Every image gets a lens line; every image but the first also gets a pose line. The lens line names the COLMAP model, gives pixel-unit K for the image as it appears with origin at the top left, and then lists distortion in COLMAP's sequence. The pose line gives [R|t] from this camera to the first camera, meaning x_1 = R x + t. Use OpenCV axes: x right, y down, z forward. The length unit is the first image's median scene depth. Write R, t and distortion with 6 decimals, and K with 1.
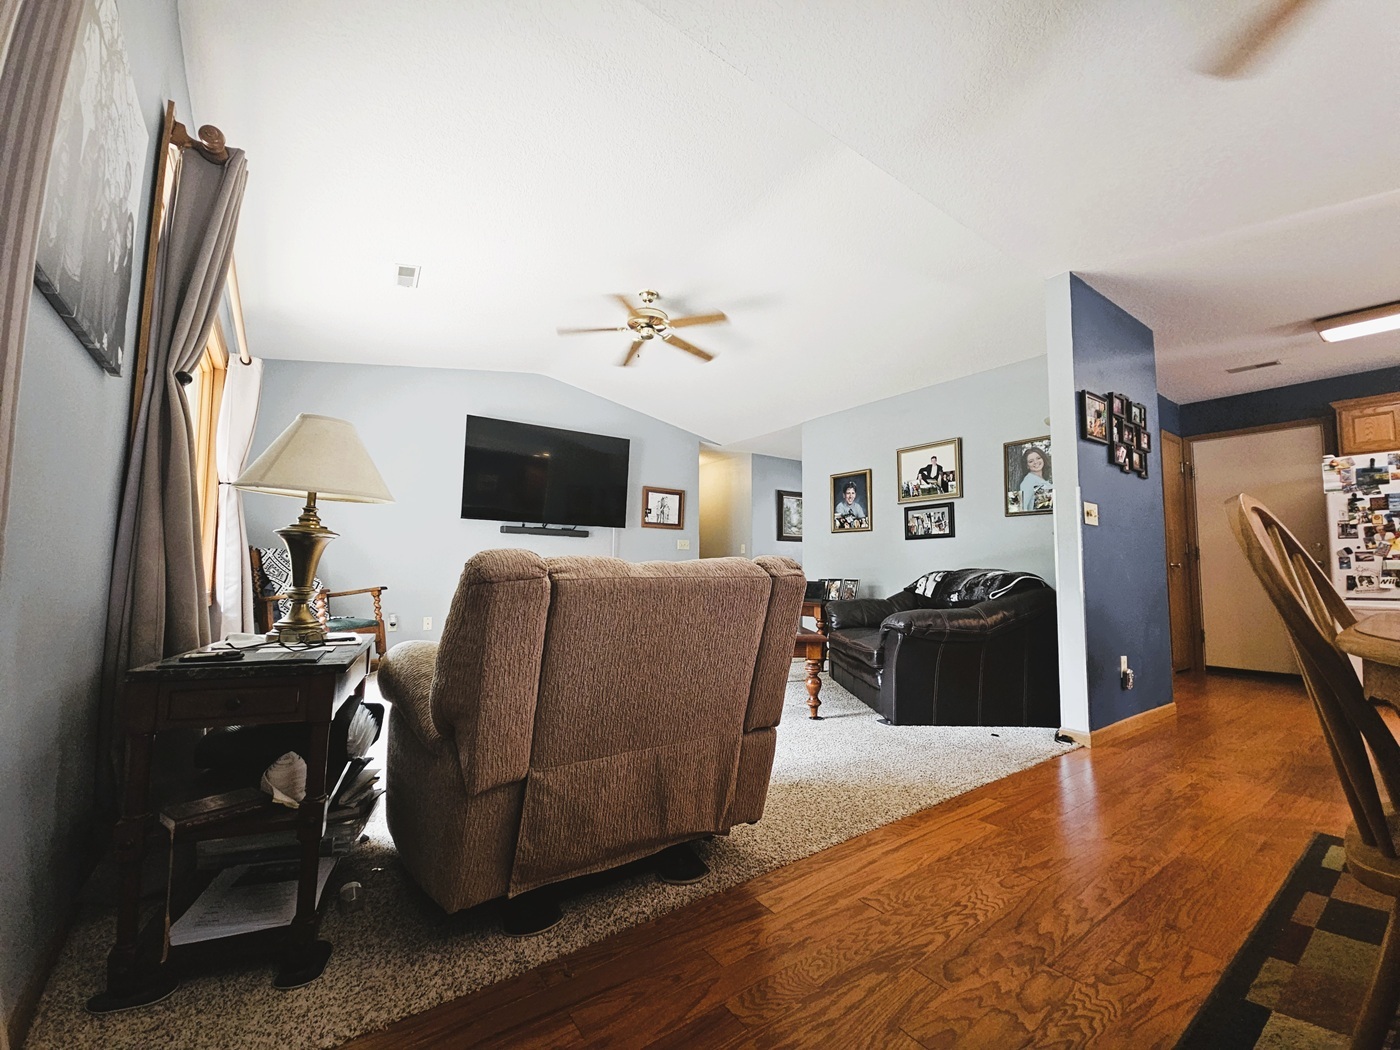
lens RADIAL K [[565.5, 0, 696.6], [0, 565.5, 527.5], [0, 0, 1]] dist [0.008216, -0.007923]
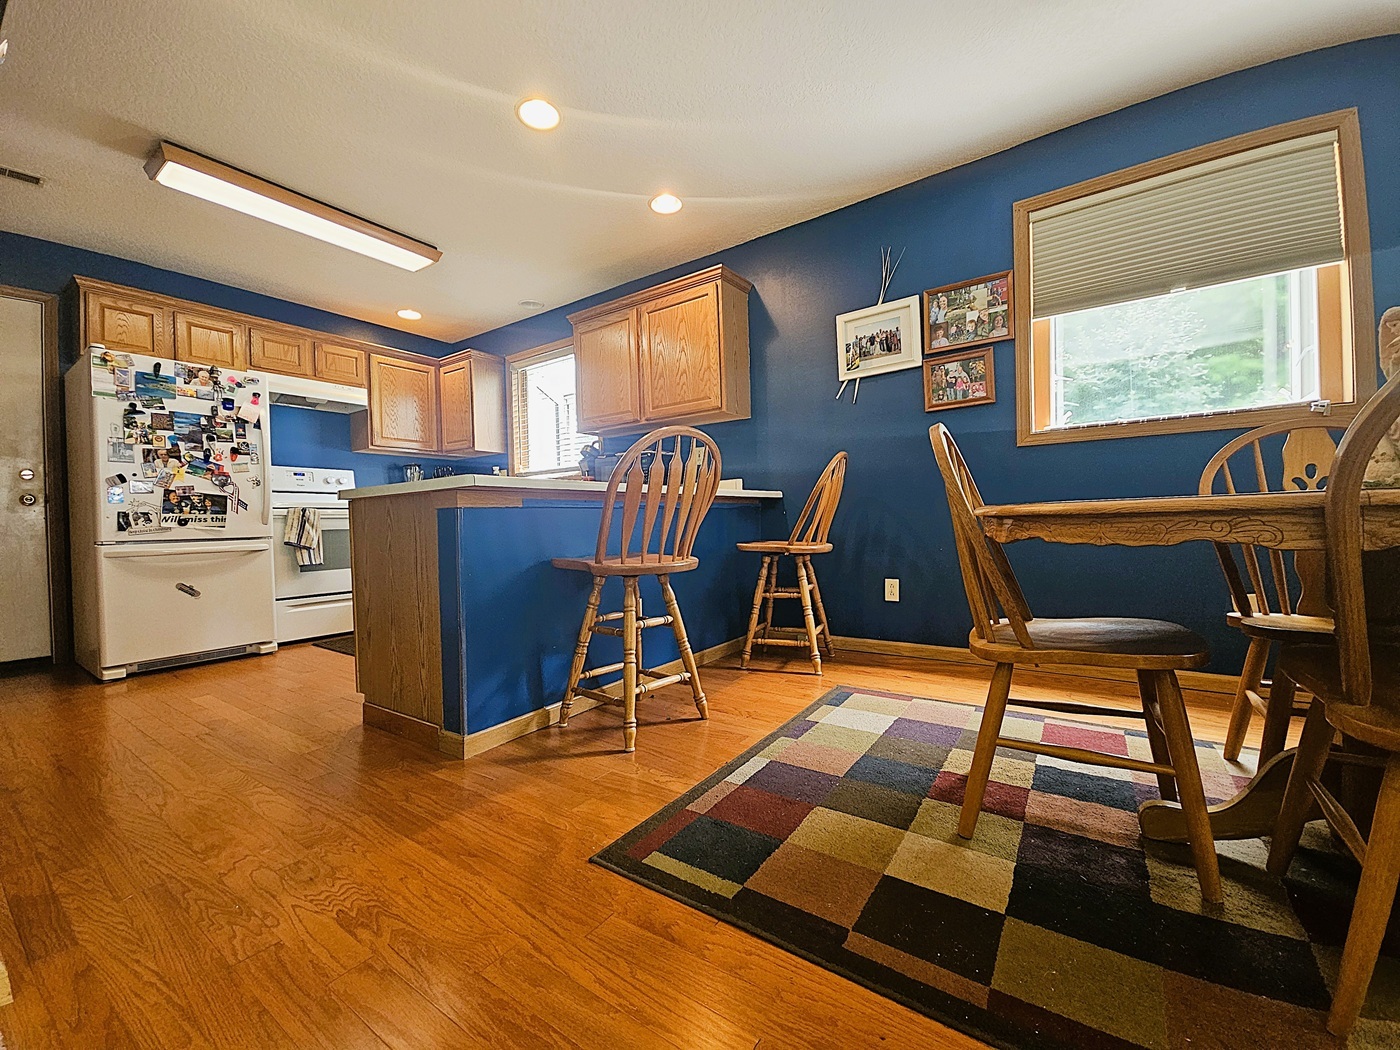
lens RADIAL K [[565.5, 0, 696.6], [0, 565.5, 527.5], [0, 0, 1]] dist [0.008216, -0.007923]
pose [[-0.328960, -0.015509, 0.944217, 0.188016], [-0.053692, 0.998555, -0.002304, 0.061945], [-0.942816, -0.051455, -0.329317, 0.492570]]
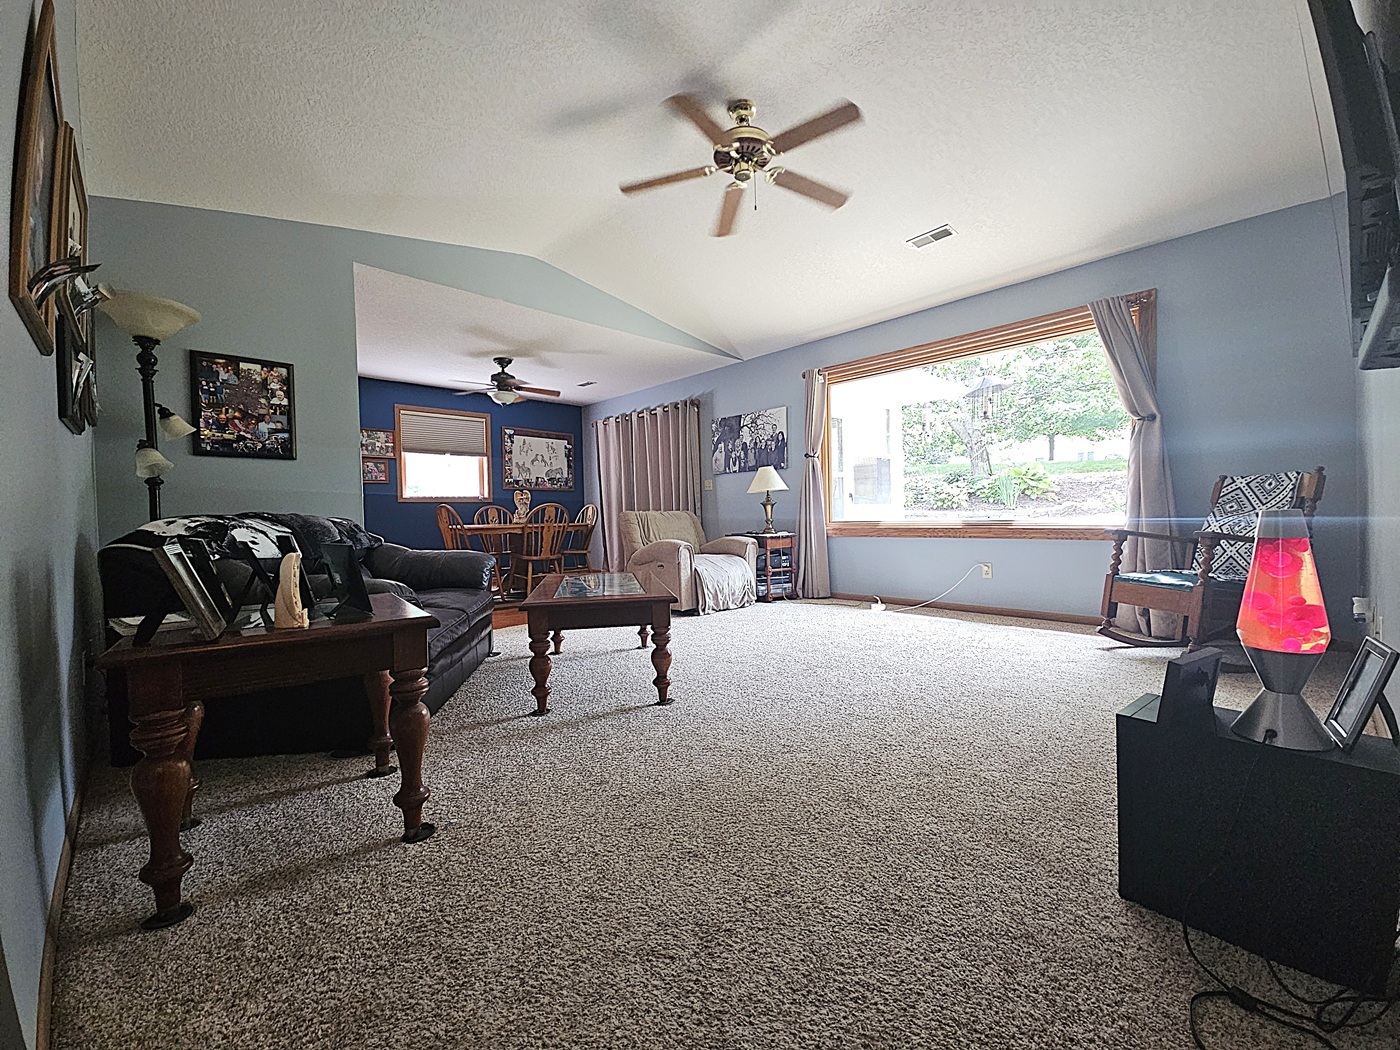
lens RADIAL K [[578.6, 0, 697.8], [0, 578.6, 518.2], [0, 0, 1]] dist [0.001139, 0.000001]
pose [[-0.990527, 0.009581, -0.136980, 0.070040], [0.020216, 0.996868, -0.076460, 0.133283], [0.135818, -0.078505, -0.987619, 1.638289]]
